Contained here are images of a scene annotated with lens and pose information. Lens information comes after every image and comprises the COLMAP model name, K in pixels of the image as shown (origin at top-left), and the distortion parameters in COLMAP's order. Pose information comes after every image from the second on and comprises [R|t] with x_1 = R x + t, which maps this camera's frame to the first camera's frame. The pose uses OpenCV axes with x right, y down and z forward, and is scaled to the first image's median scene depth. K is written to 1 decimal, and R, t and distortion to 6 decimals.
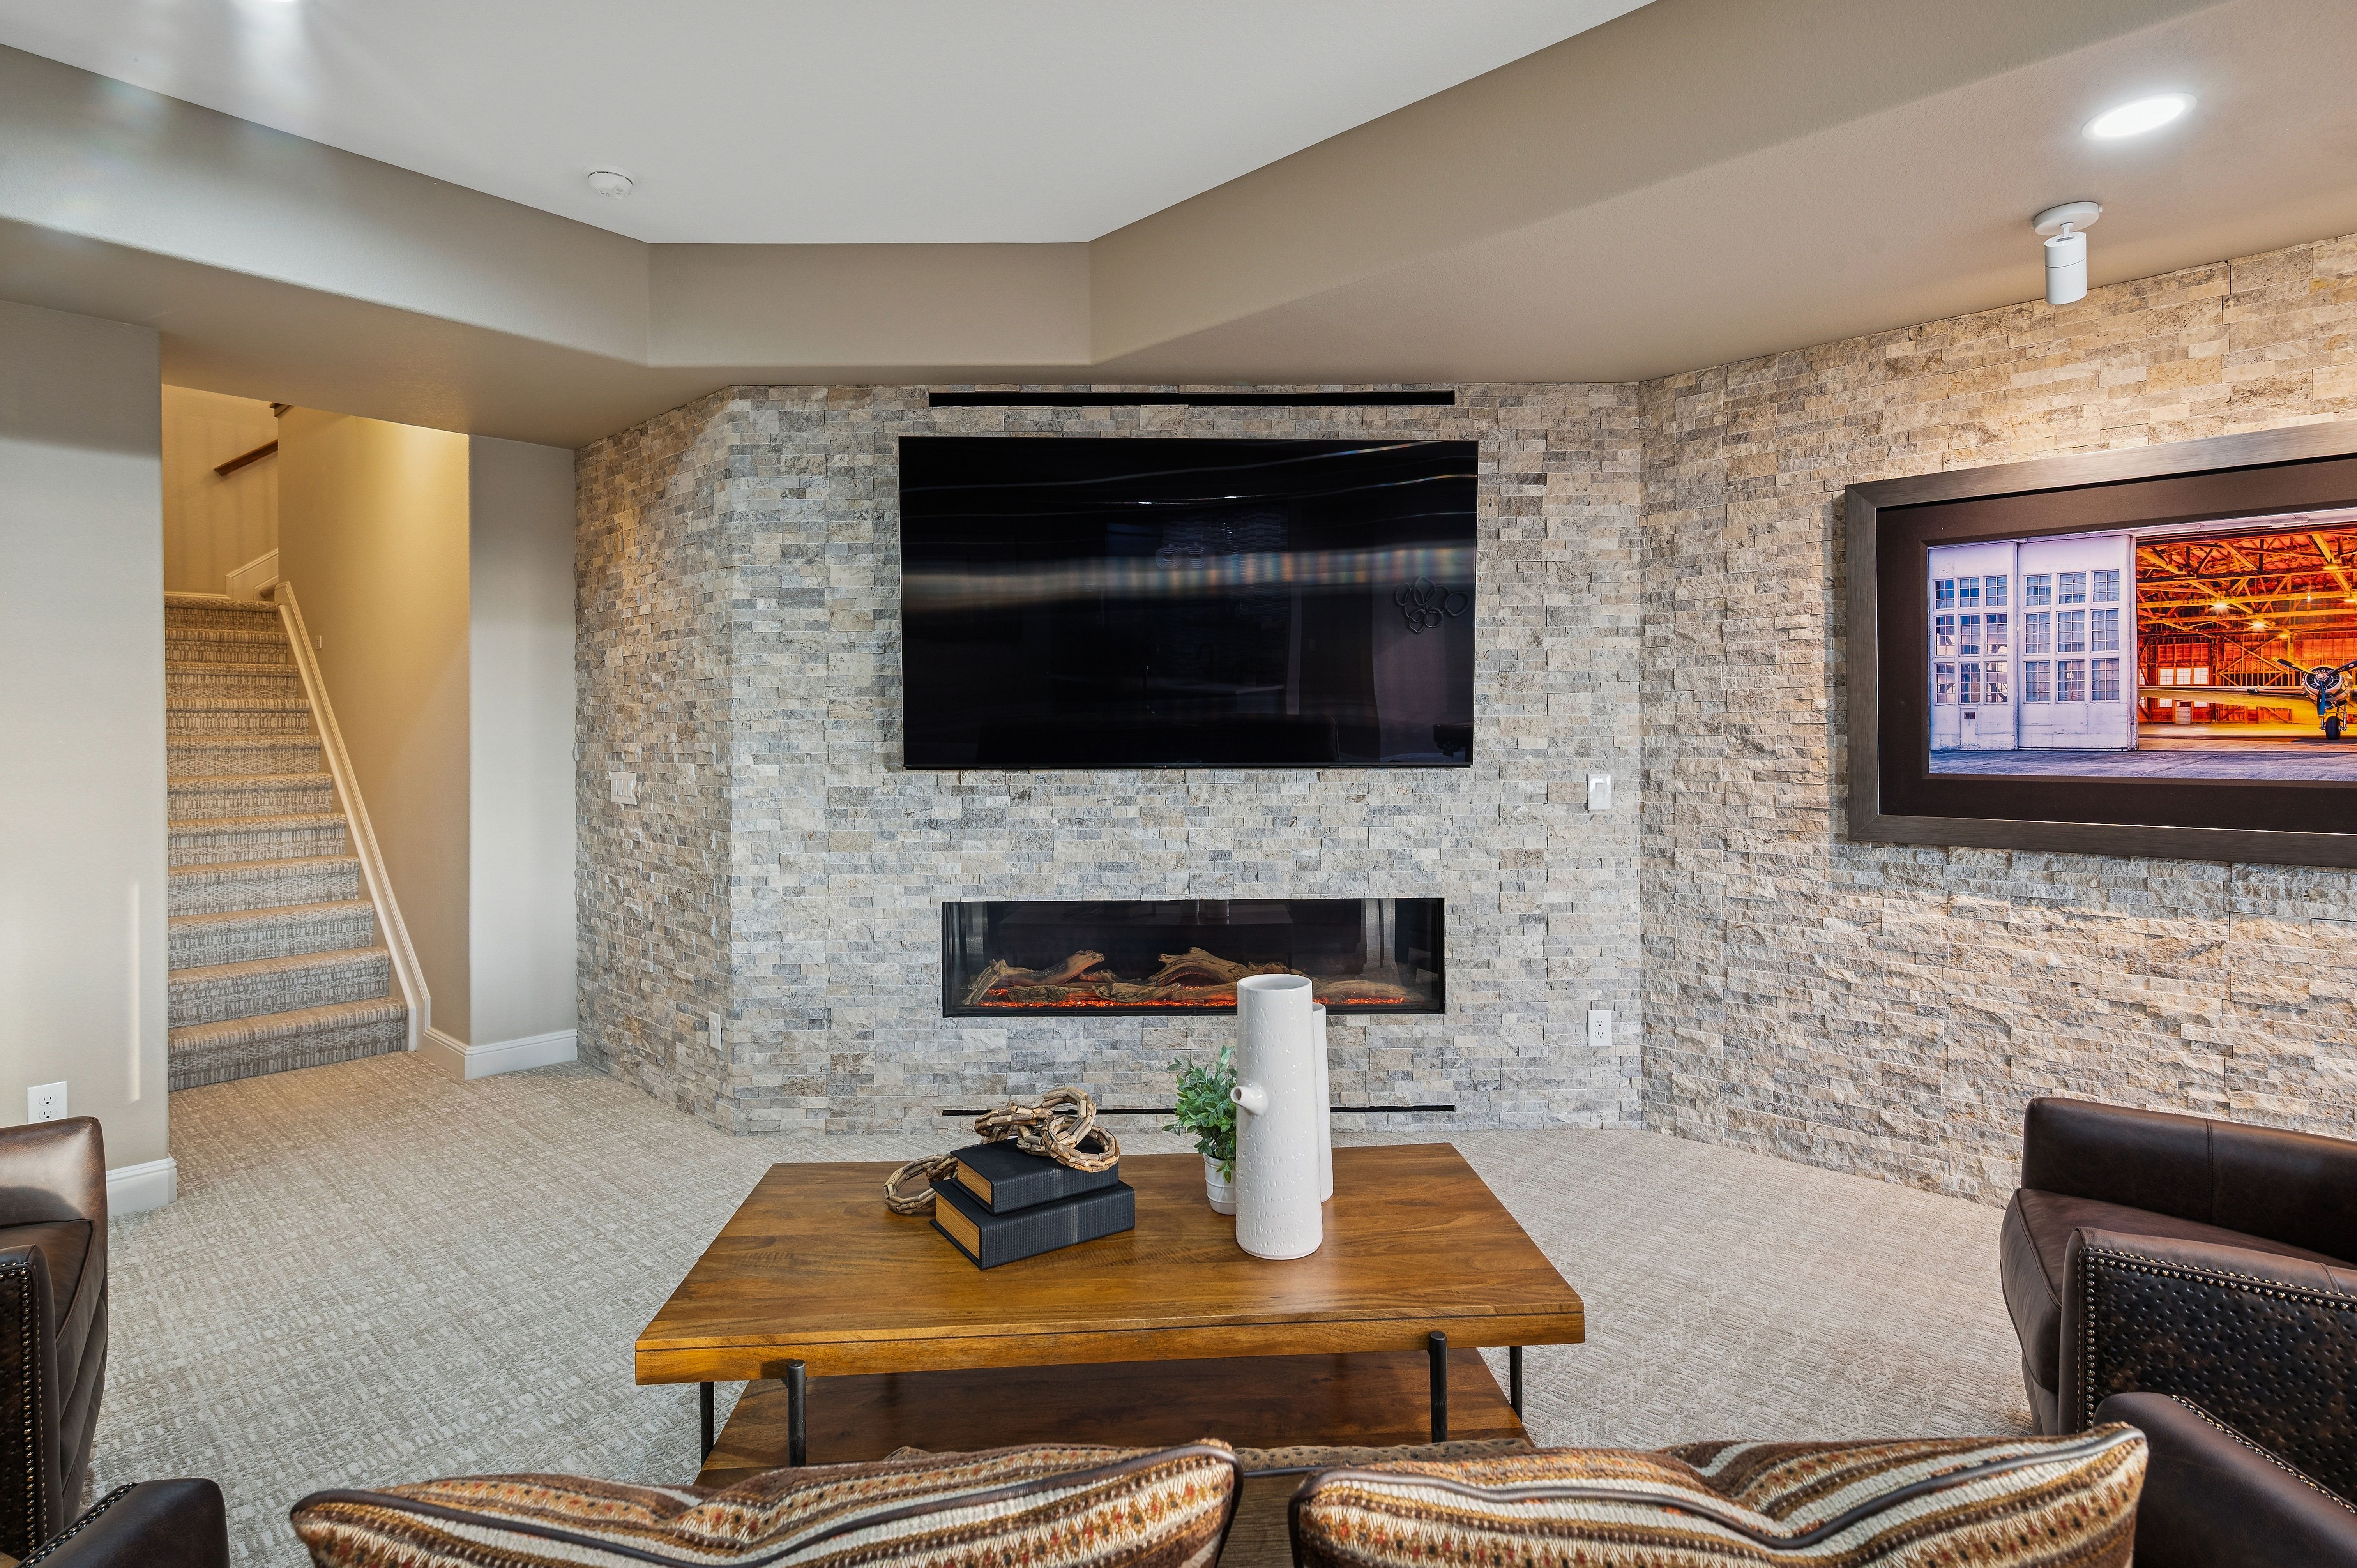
lens RADIAL K [[1164.4, 0, 1182.1], [0, 1164.4, 728.0], [0, 0, 1]] dist [0.001099, -0.000945]
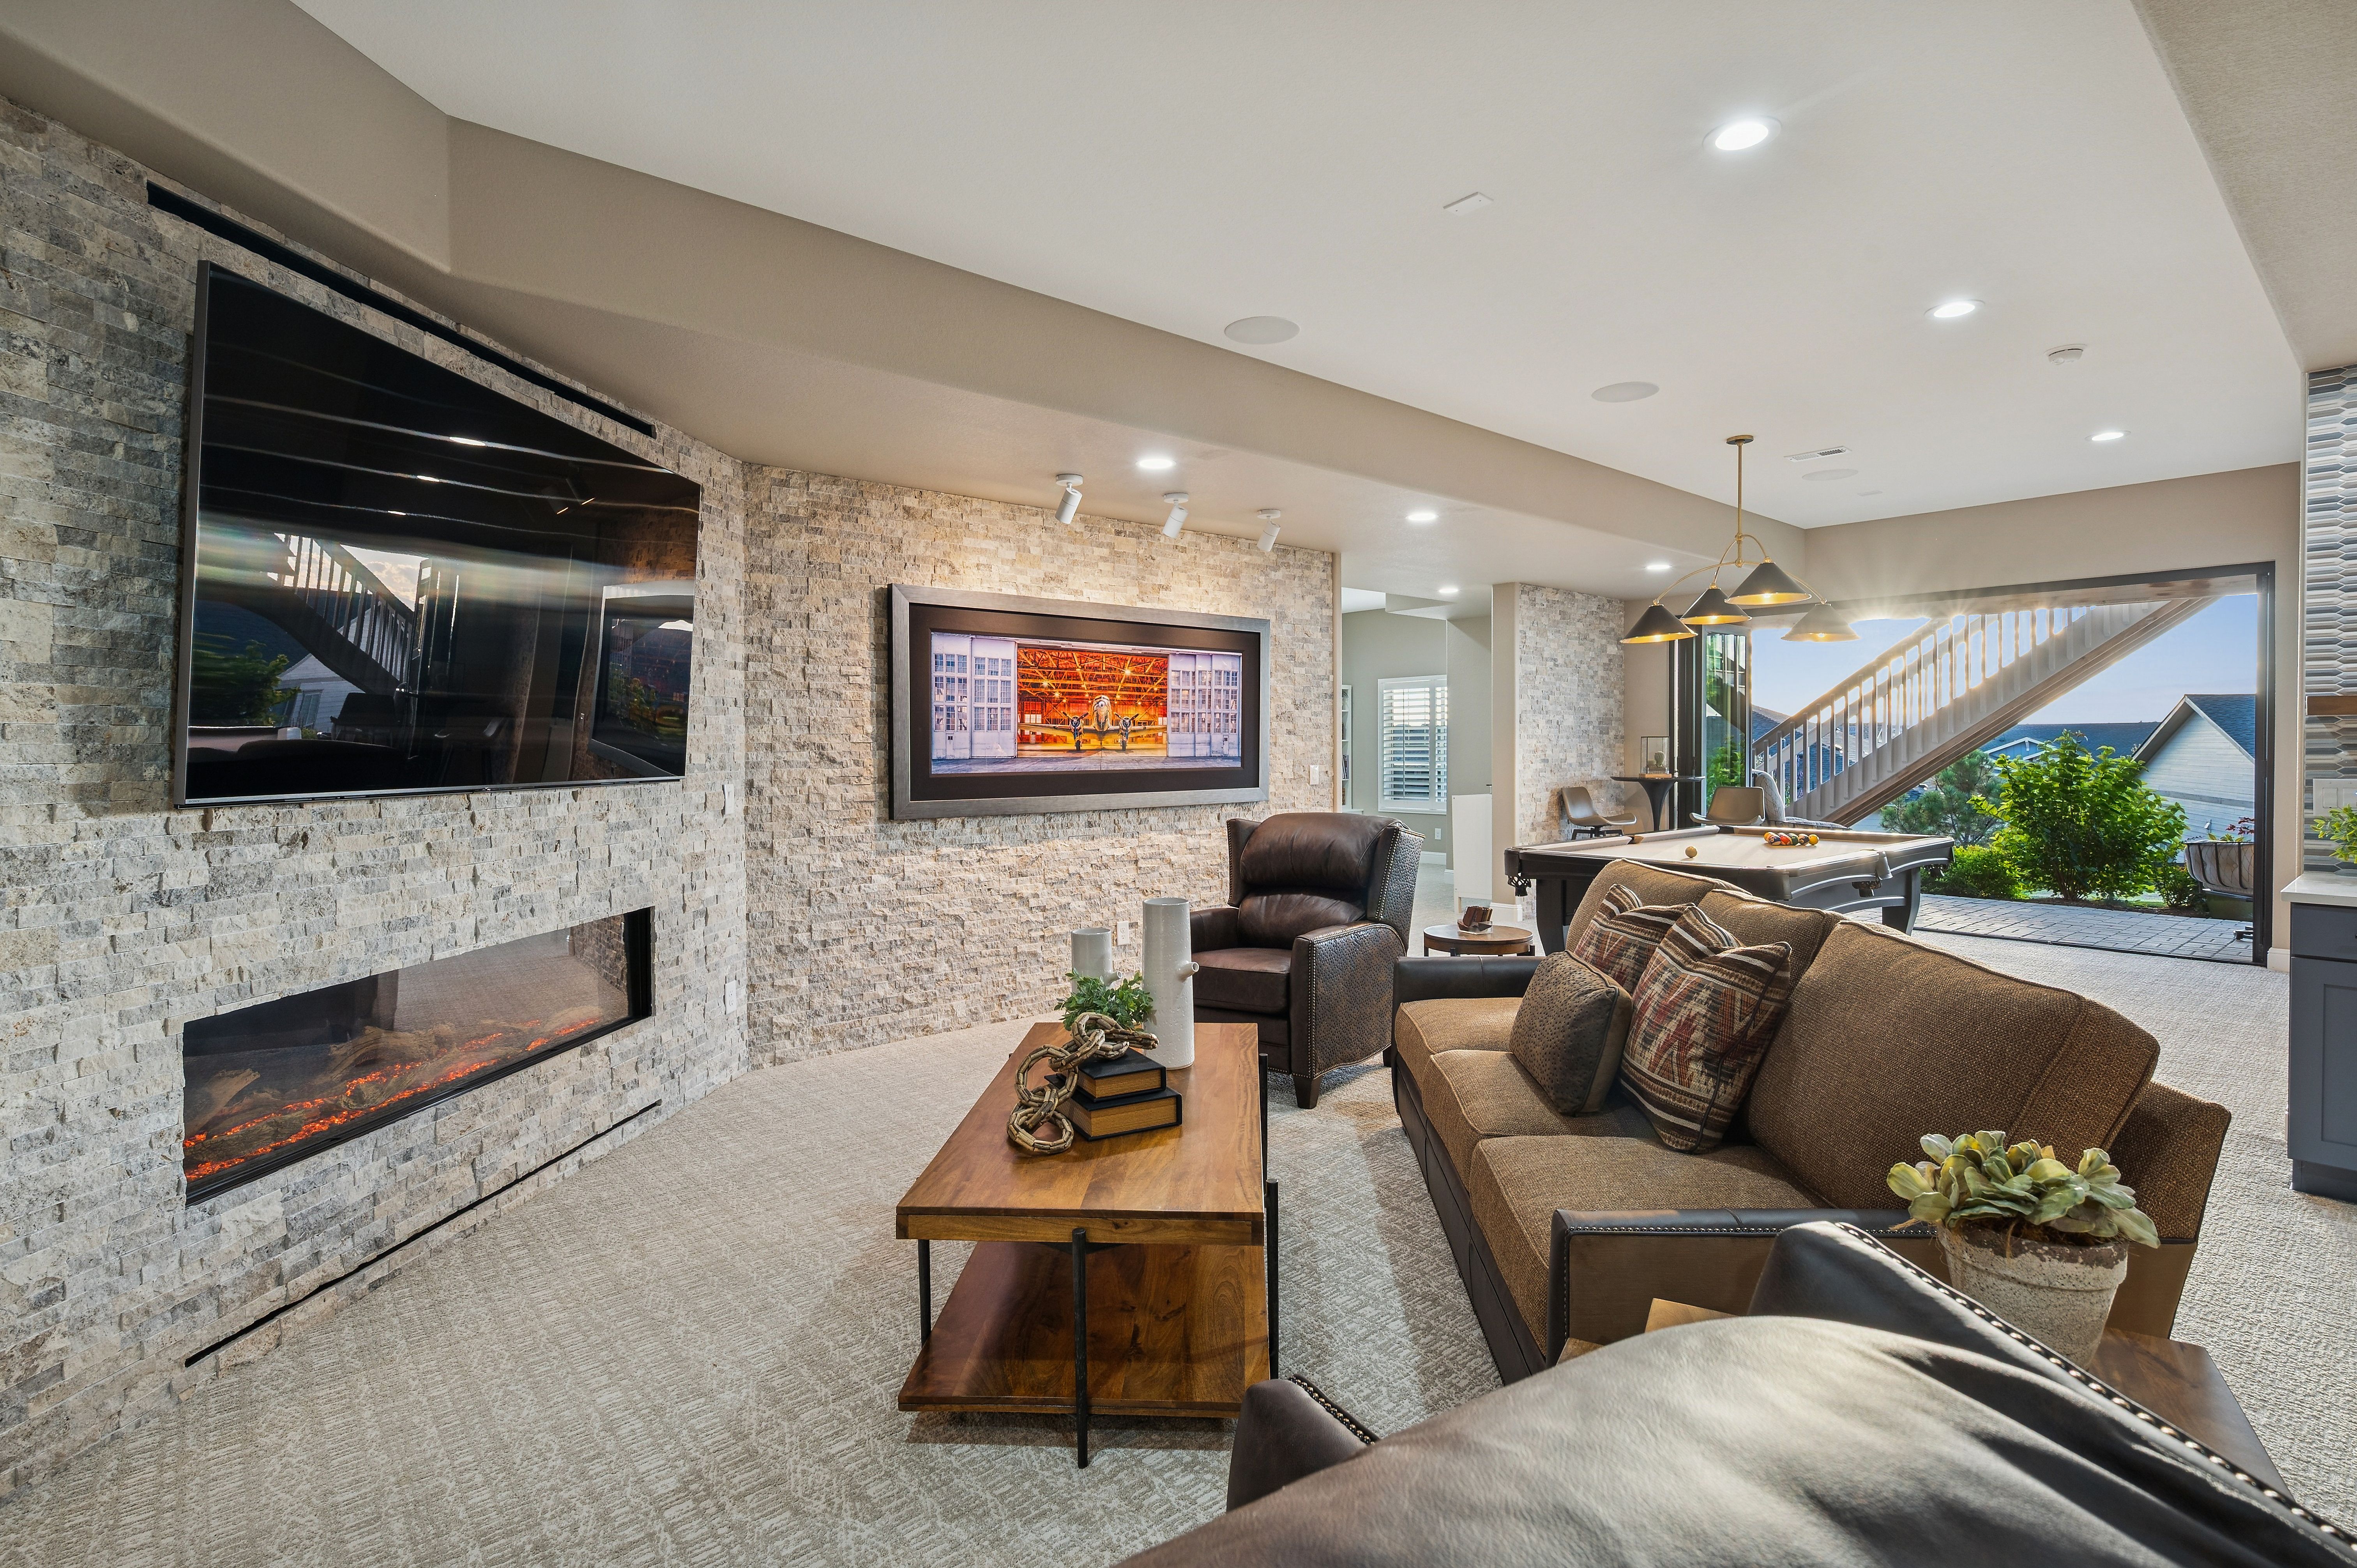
lens RADIAL K [[1129.5, 0, 1181.8], [0, 1129.5, 766.1], [0, 0, 1]] dist [-0.001332, -0.000258]
pose [[0.118995, -0.013825, 0.992799, -0.739478], [0.003068, 0.999903, 0.013557, 0.007031], [-0.992890, 0.001433, 0.119026, 0.407569]]
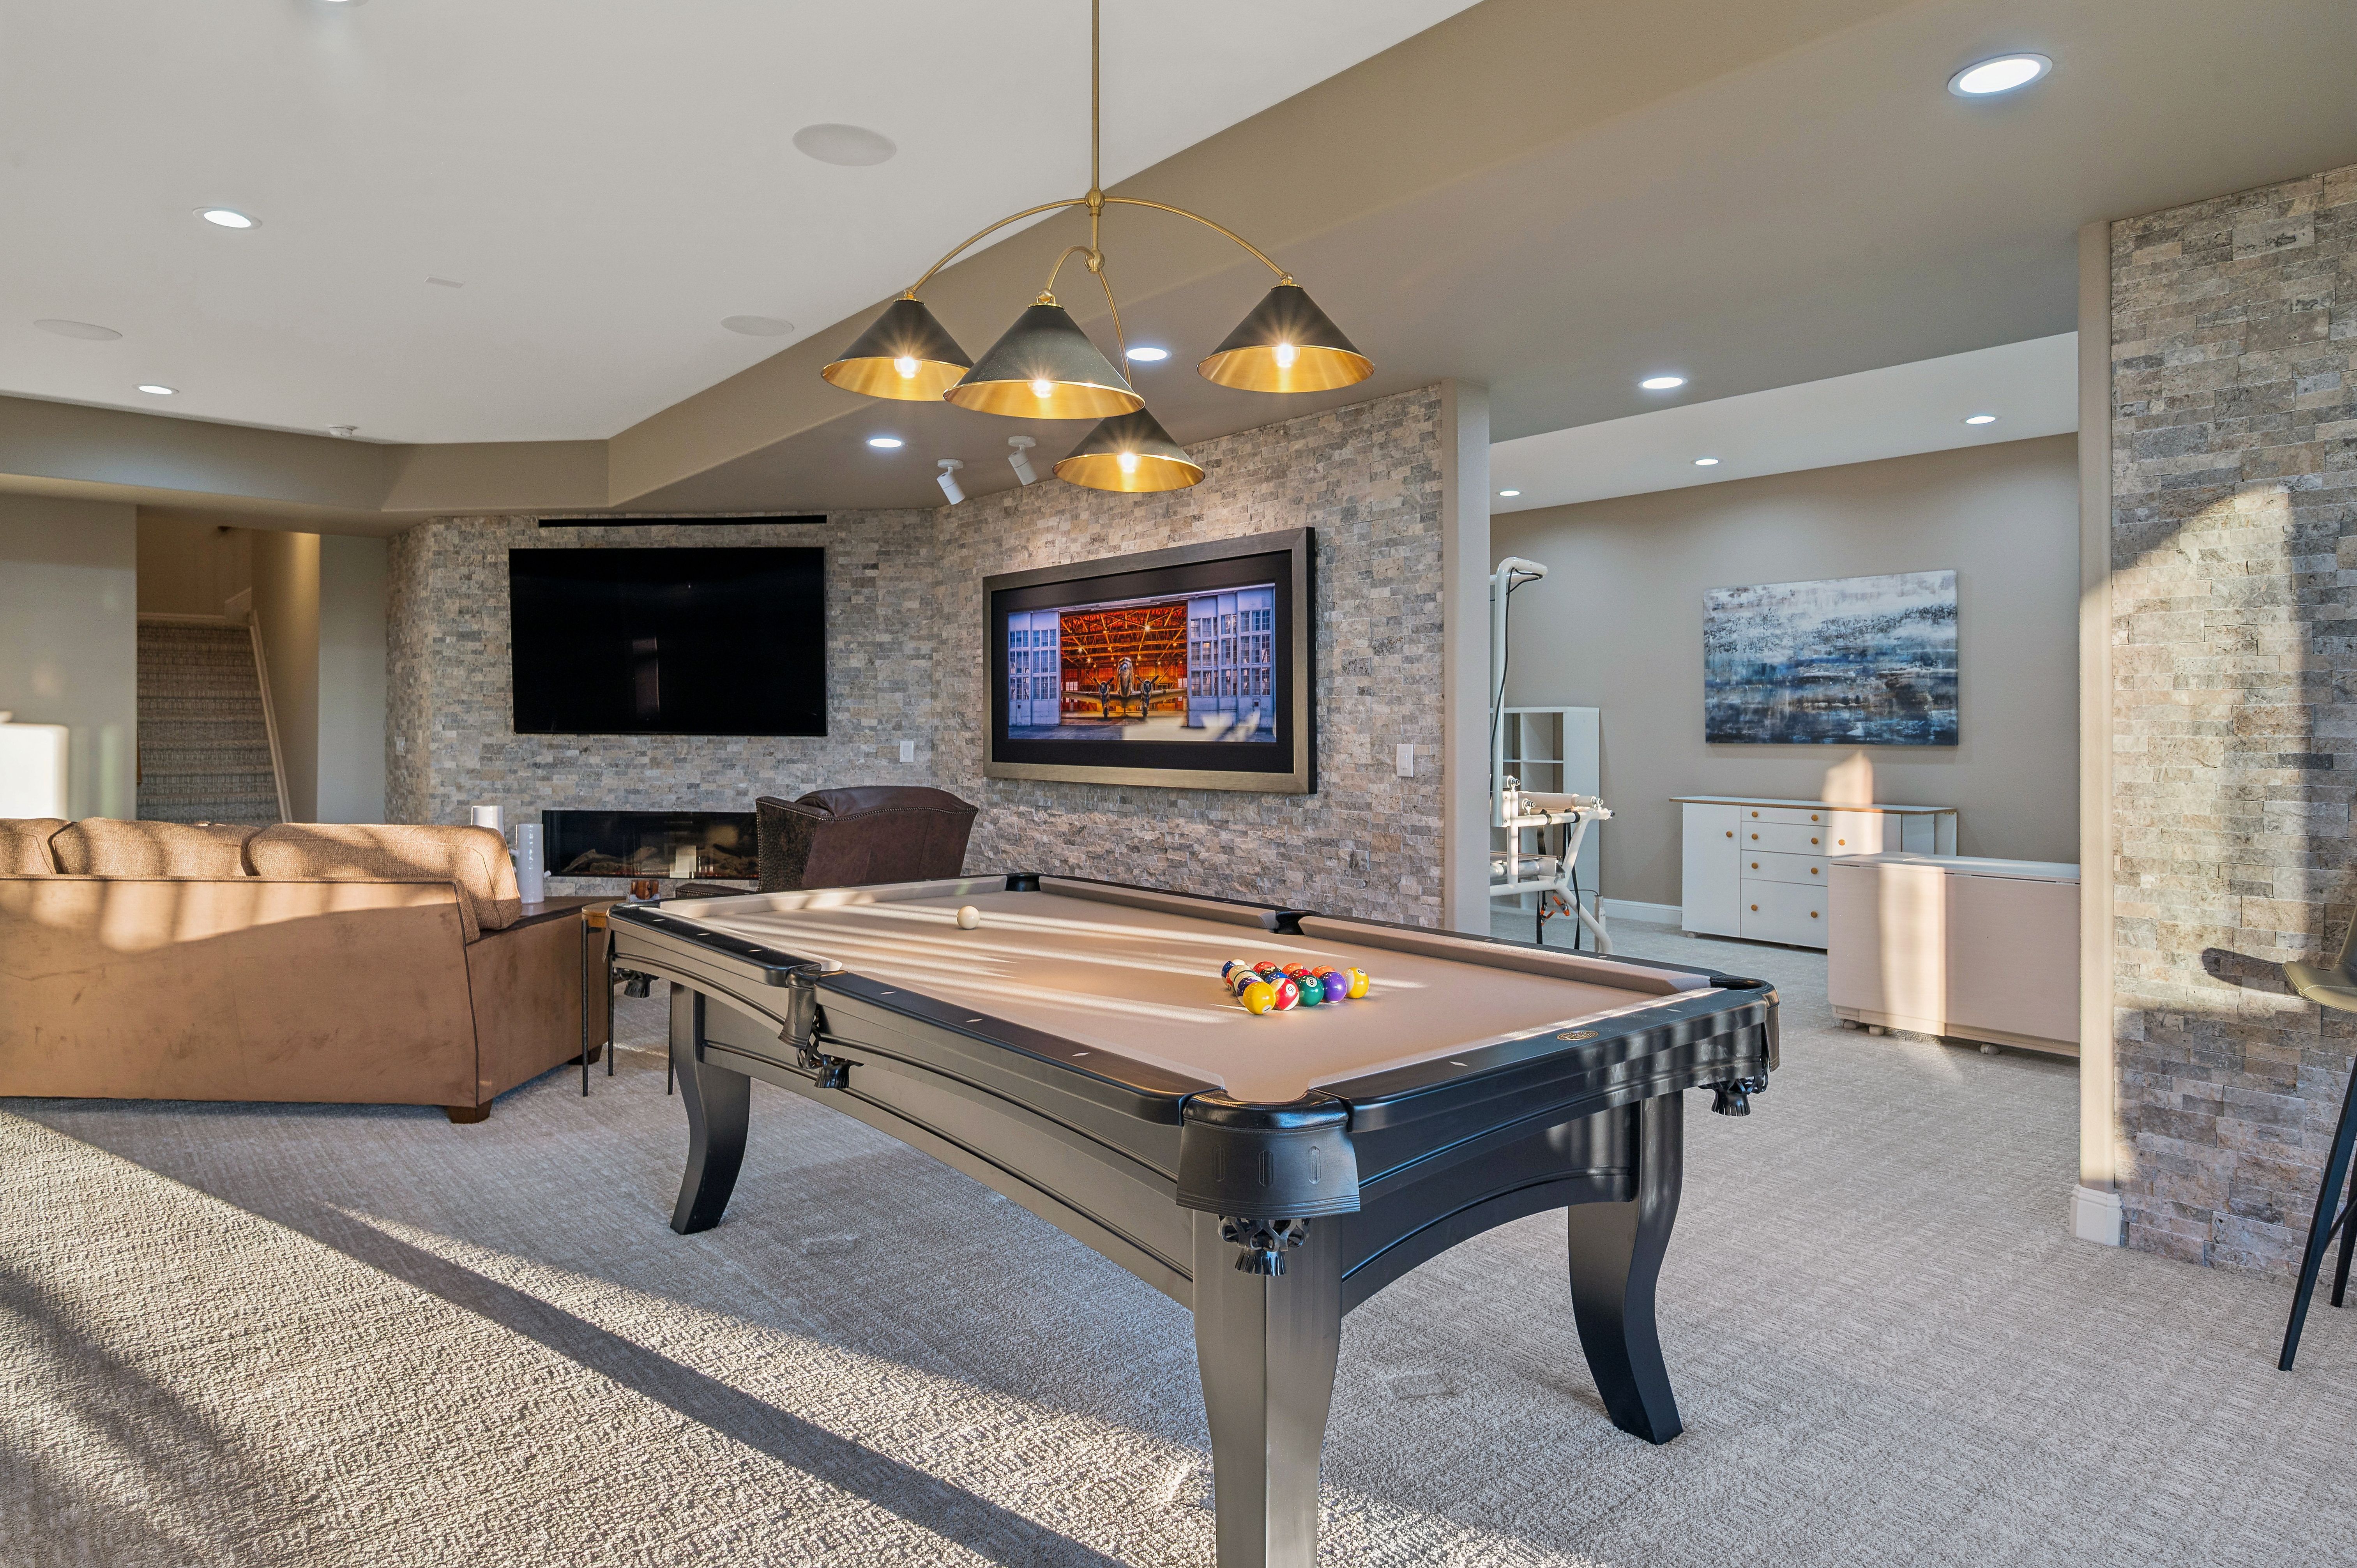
lens RADIAL K [[1340.0, 0, 1177.6], [0, 1340.0, 716.3], [0, 0, 1]] dist [-0.003089, -0.001326]
pose [[0.992386, 0.008219, -0.122895, 0.995309], [-0.009235, 0.999928, -0.007700, 0.015322], [0.122823, 0.008777, 0.992390, -0.885956]]
